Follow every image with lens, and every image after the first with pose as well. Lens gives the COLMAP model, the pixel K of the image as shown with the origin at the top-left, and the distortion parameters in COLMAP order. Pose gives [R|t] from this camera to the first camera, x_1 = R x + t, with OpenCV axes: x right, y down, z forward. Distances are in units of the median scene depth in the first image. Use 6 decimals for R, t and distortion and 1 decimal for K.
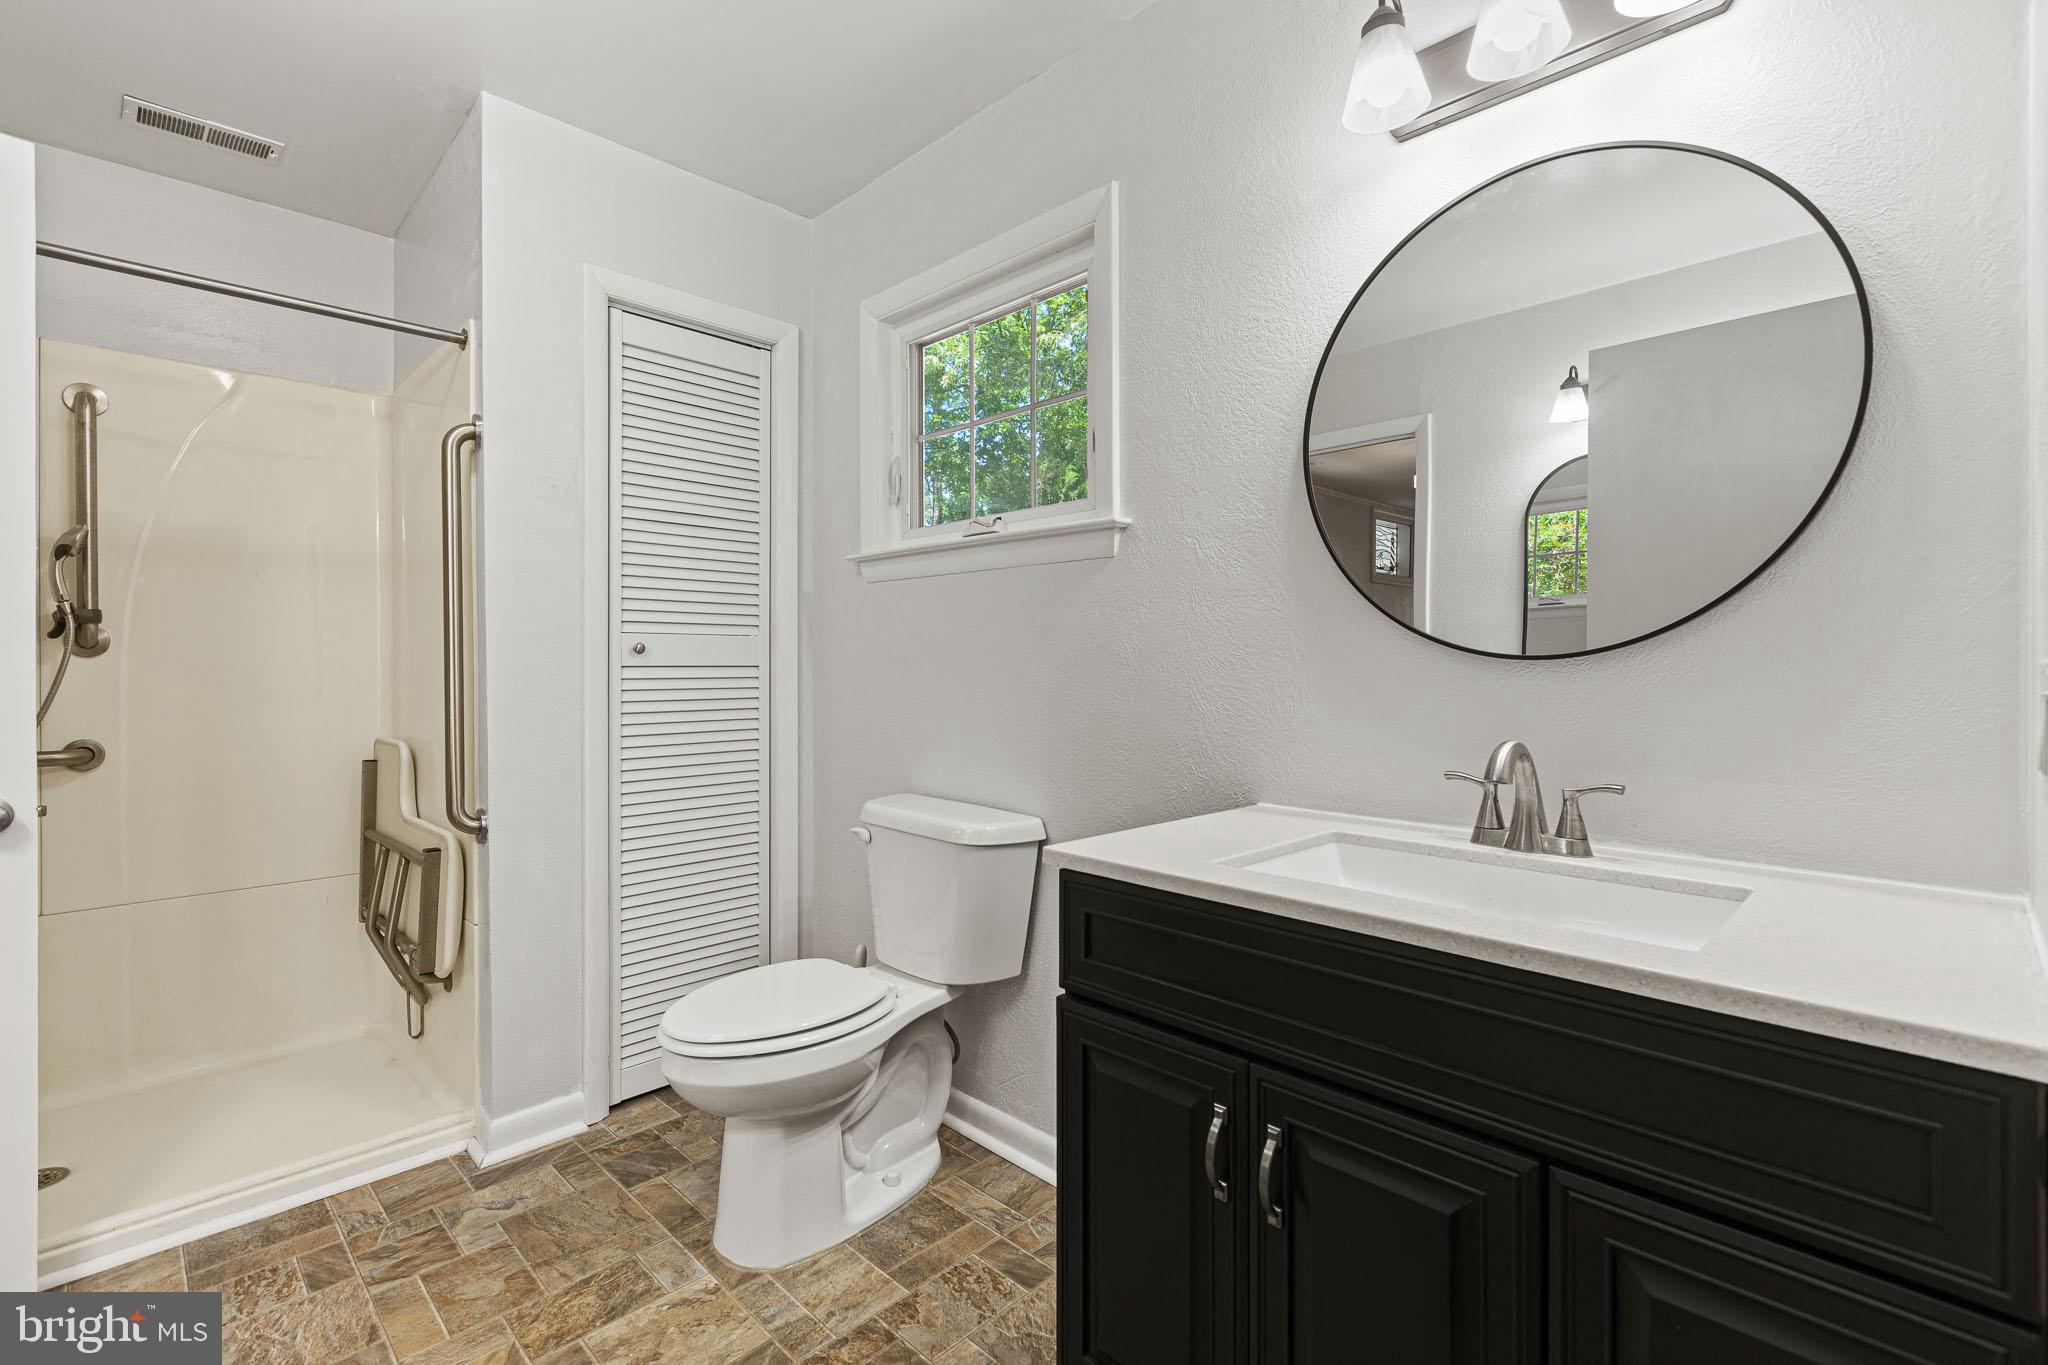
lens RADIAL K [[915.5, 0, 1022.9], [0, 915.5, 674.0], [0, 0, 1]] dist [0.000979, -0.000174]
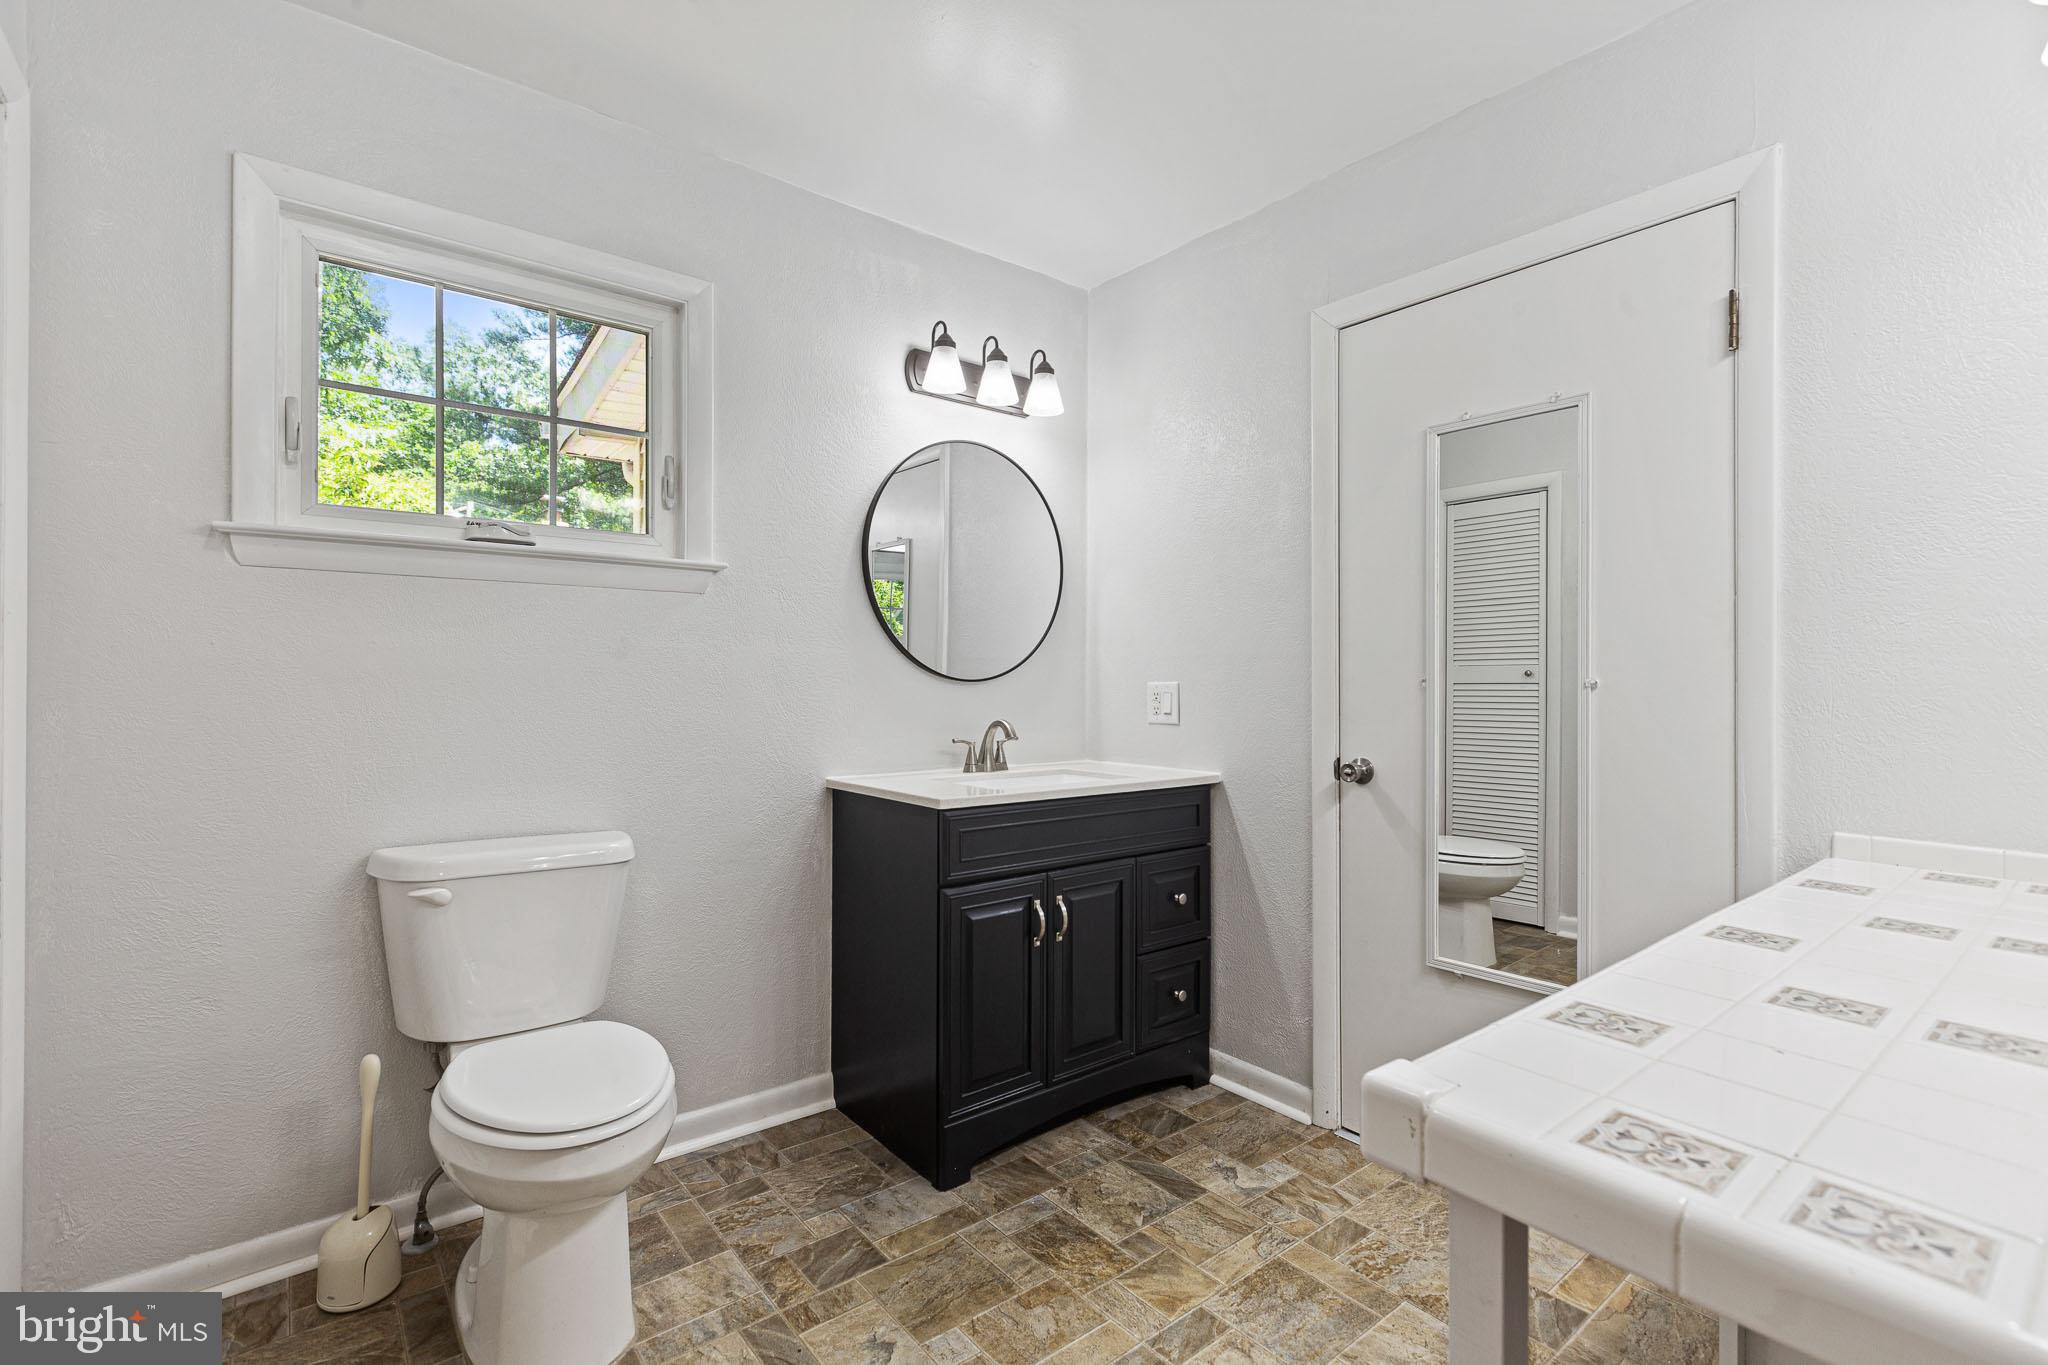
lens RADIAL K [[915.5, 0, 1023.6], [0, 915.5, 685.6], [0, 0, 1]] dist [0.000979, -0.000174]
pose [[0.103170, 0.002476, 0.994661, -1.163702], [0.007343, 0.999968, -0.003251, -0.005799], [-0.994637, 0.007639, 0.103148, 0.508462]]
